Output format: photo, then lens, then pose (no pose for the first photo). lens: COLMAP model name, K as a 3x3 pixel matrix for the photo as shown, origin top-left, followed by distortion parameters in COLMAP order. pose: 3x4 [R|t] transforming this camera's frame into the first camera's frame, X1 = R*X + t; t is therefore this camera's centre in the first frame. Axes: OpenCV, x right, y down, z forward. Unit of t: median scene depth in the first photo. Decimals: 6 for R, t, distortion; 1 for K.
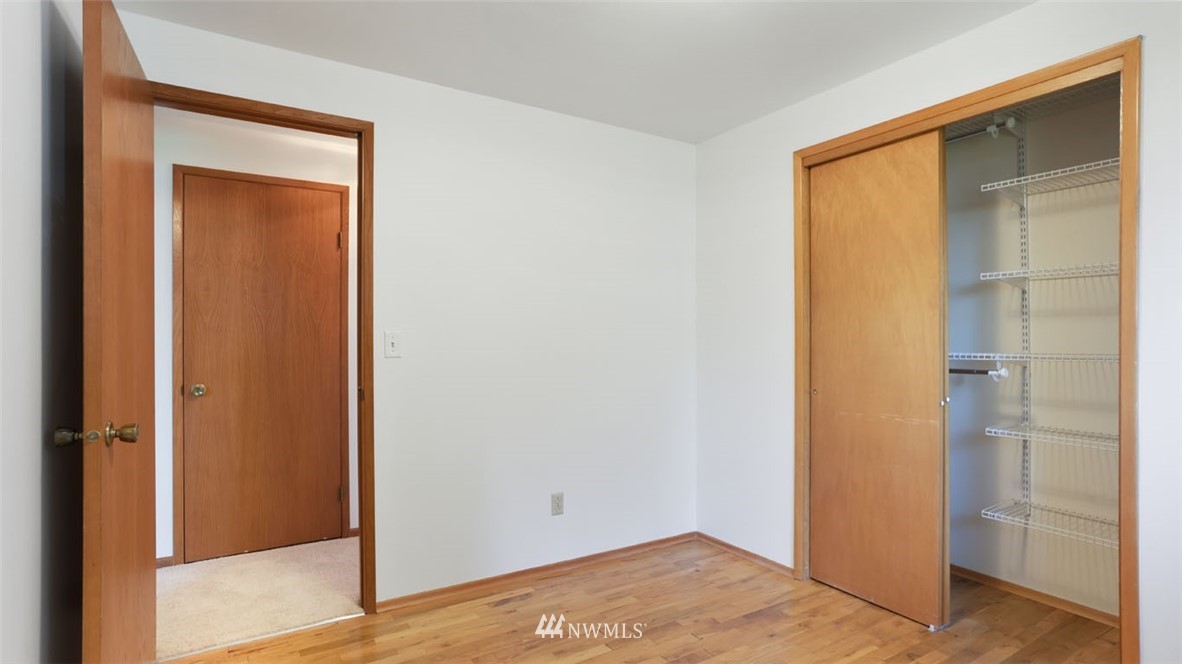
lens RADIAL K [[576.1, 0, 594.7], [0, 576.1, 340.5], [0, 0, 1]] dist [-0.039313, 0.018386]
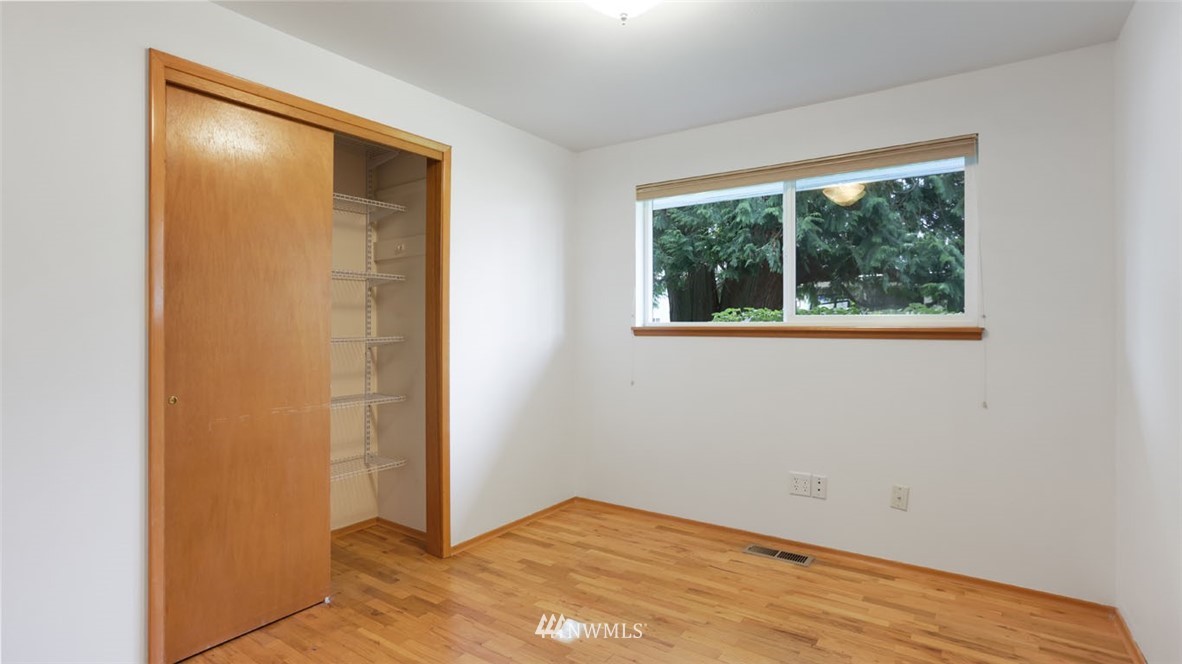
lens RADIAL K [[576.1, 0, 593.9], [0, 576.1, 325.7], [0, 0, 1]] dist [-0.039313, 0.018386]
pose [[-0.411814, -0.003410, 0.911261, -0.559384], [0.004101, 0.999976, 0.005596, -0.007981], [-0.911259, 0.006042, -0.411791, 0.953425]]
